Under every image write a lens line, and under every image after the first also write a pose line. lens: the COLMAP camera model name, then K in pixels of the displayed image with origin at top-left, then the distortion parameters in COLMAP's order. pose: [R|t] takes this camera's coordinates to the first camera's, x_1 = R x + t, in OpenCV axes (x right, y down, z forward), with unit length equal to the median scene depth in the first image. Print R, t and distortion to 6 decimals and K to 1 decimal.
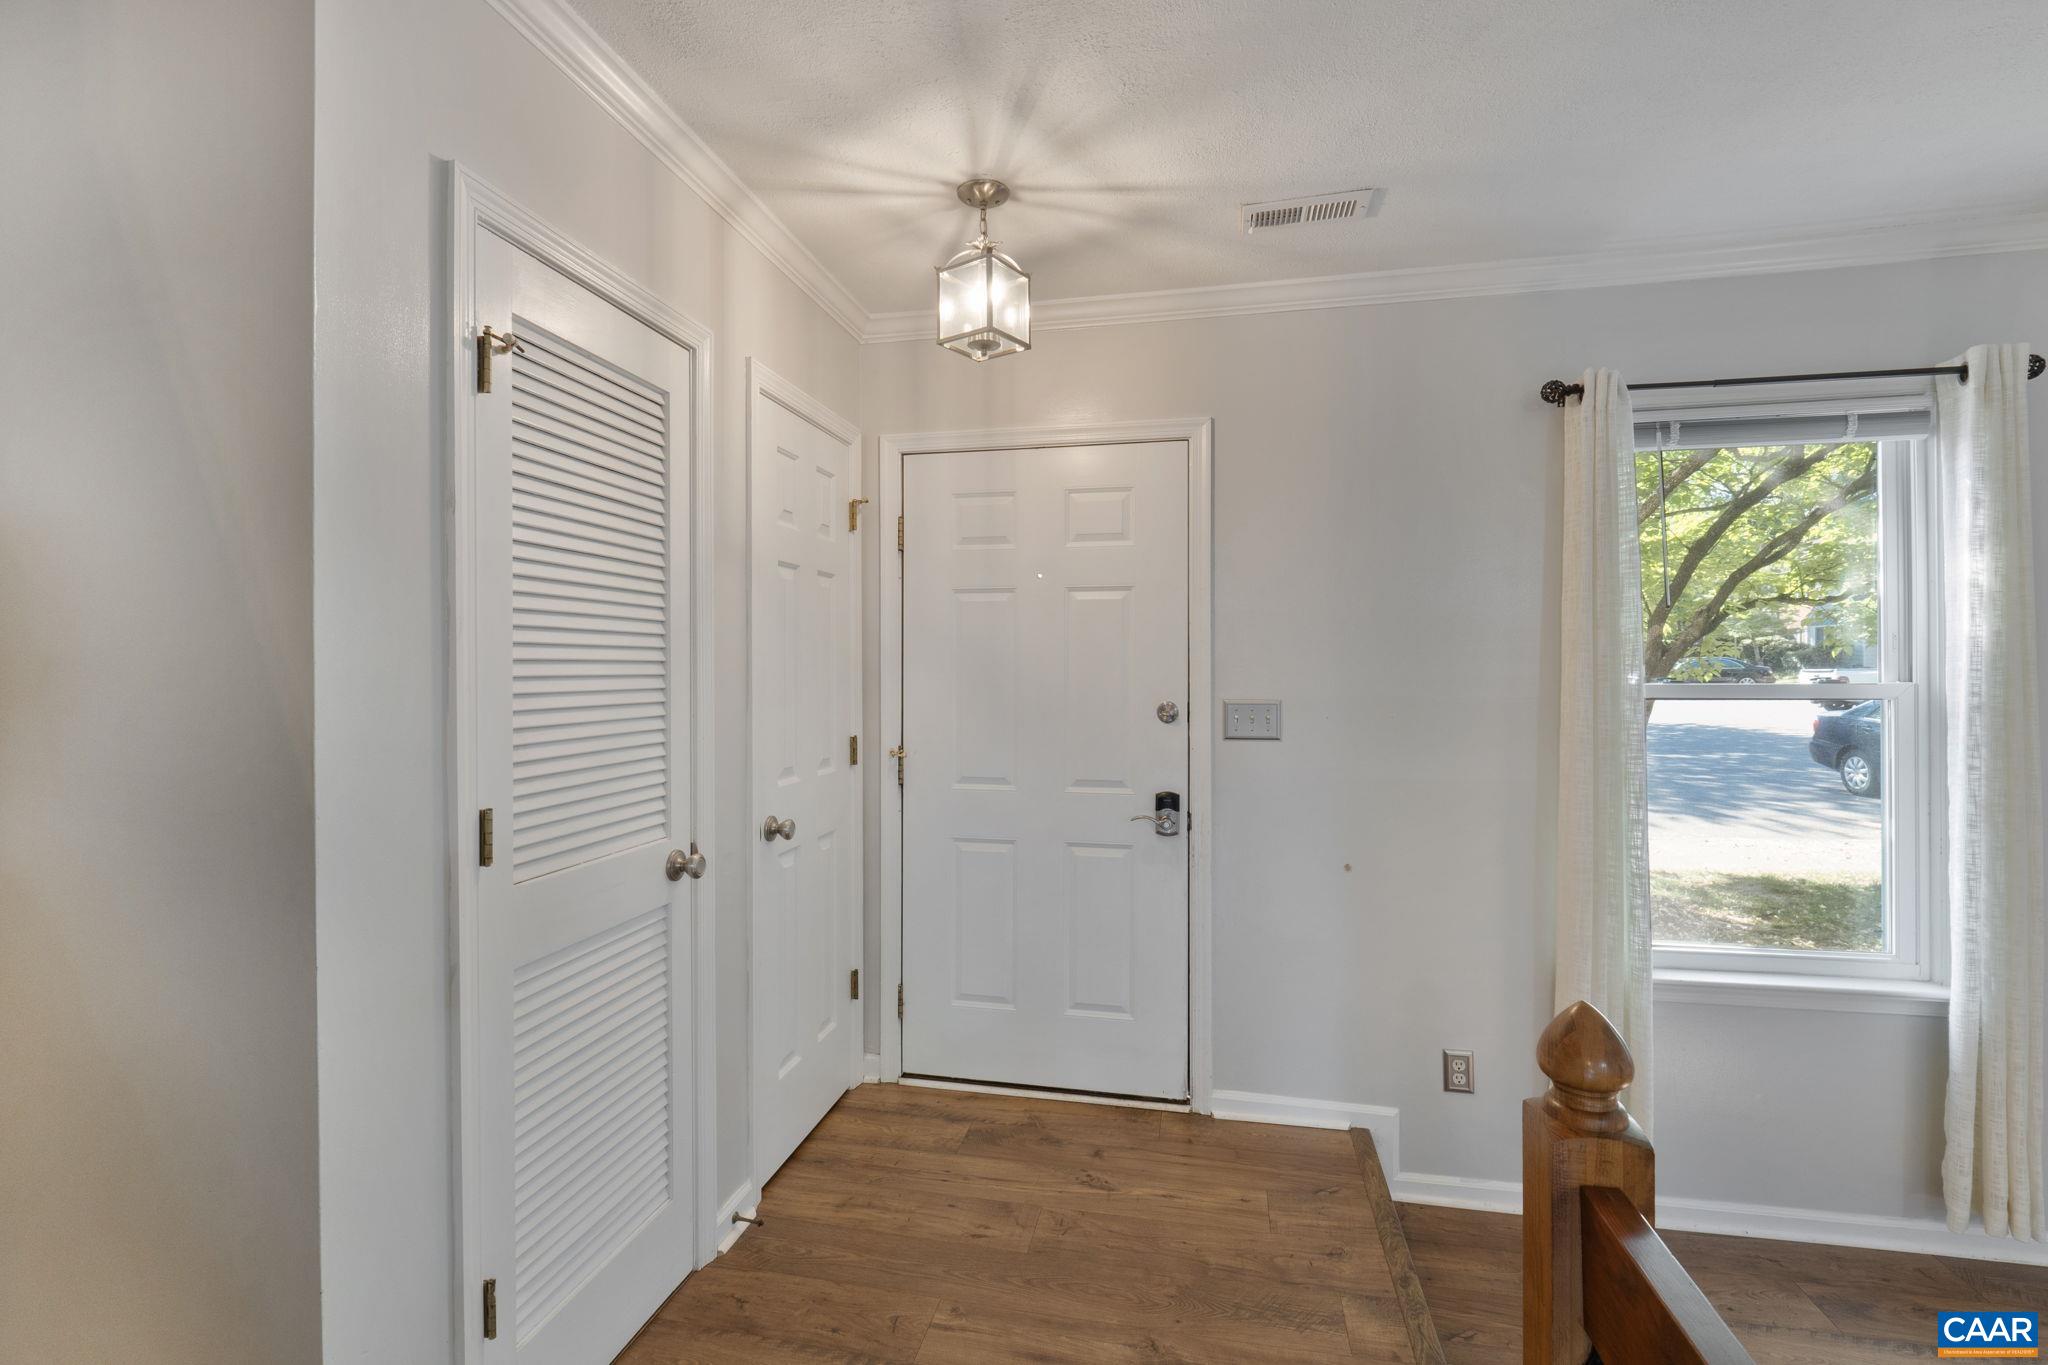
lens RADIAL K [[948.7, 0, 1034.5], [0, 948.7, 676.0], [0, 0, 1]] dist [-0.000387, -0.000202]
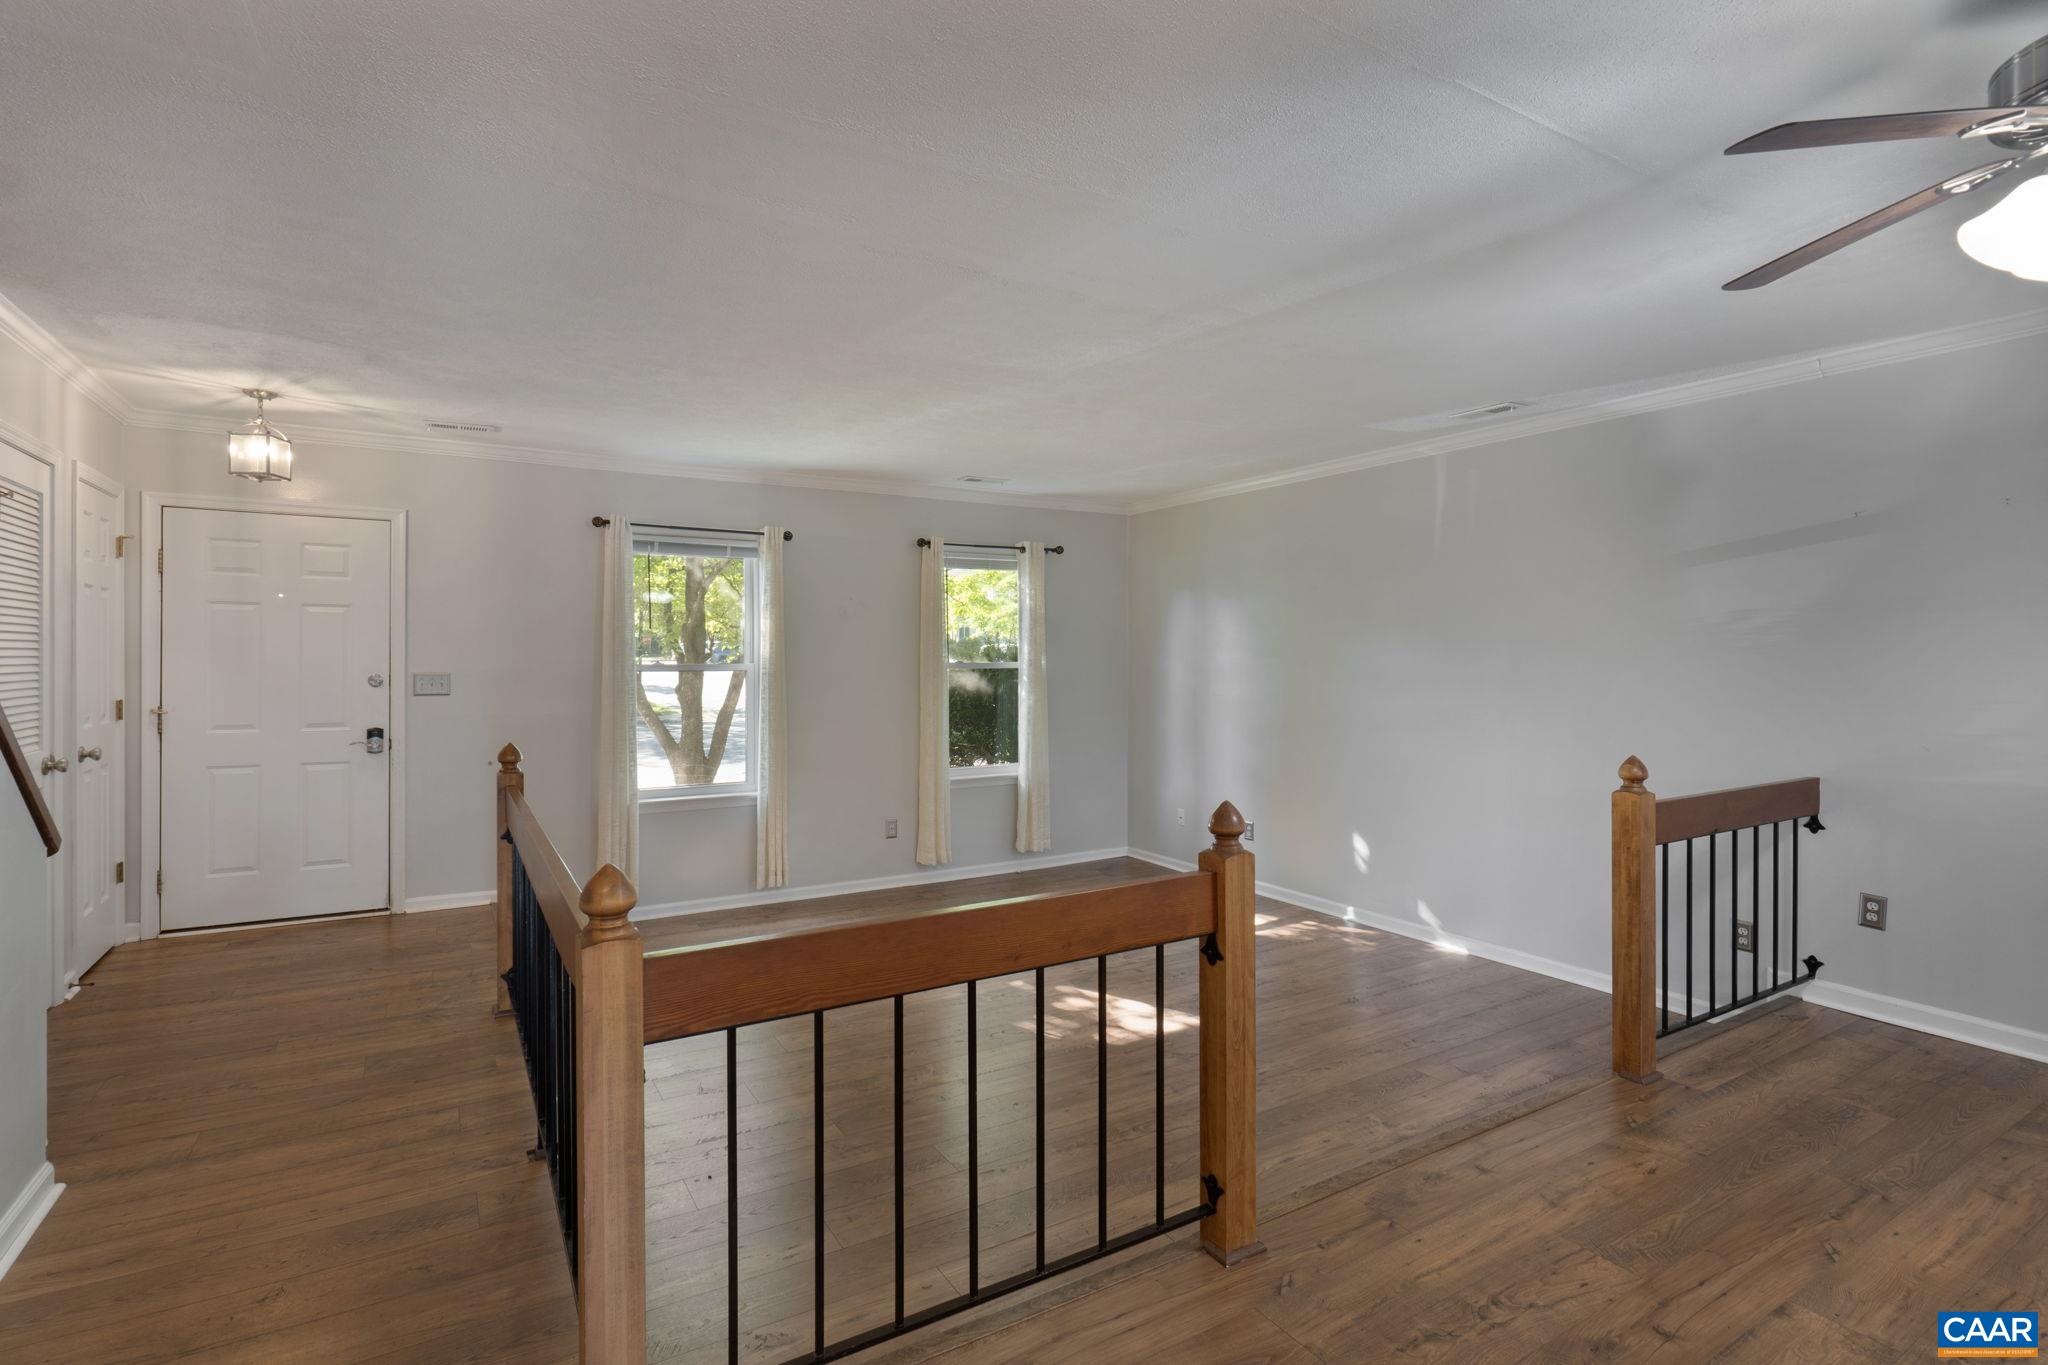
lens RADIAL K [[977.0, 0, 1020.2], [0, 977.0, 661.0], [0, 0, 1]] dist [-0.011882, -0.000215]
pose [[0.740899, 0.004087, 0.671604, -0.174019], [-0.000865, 0.999986, -0.005132, 0.011155], [-0.671615, 0.003221, 0.740893, -1.070347]]
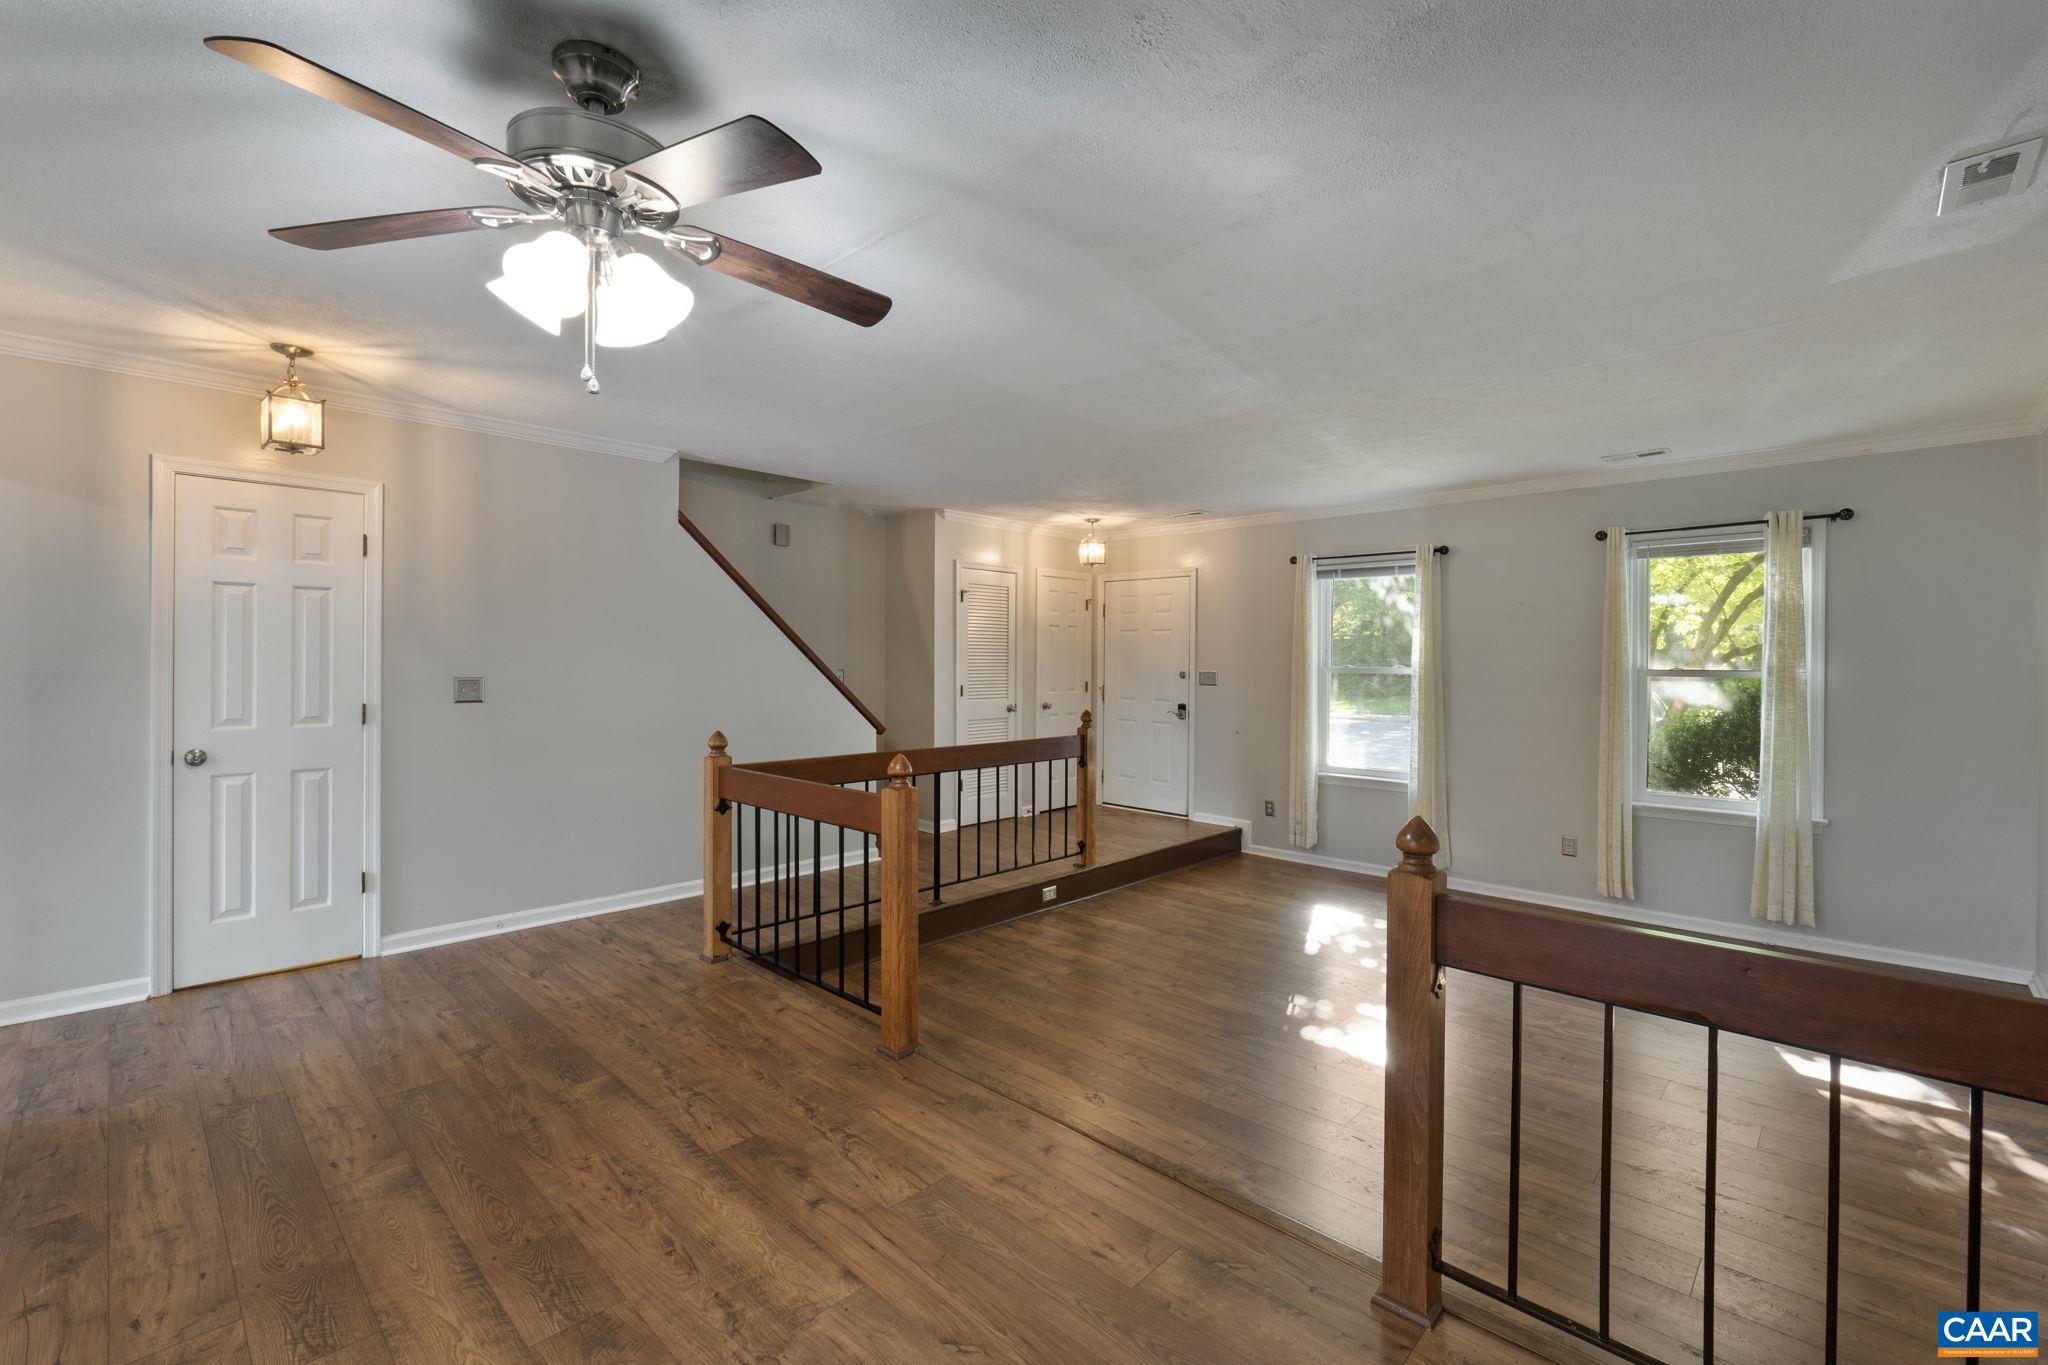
lens RADIAL K [[867.3, 0, 1035.2], [0, 867.3, 668.1], [0, 0, 1]] dist [-0.009721, -0.000236]
pose [[0.851585, 0.014661, -0.524011, 1.120183], [-0.010822, 0.999887, 0.010387, -0.002660], [0.524104, -0.003175, 0.851648, -1.403157]]
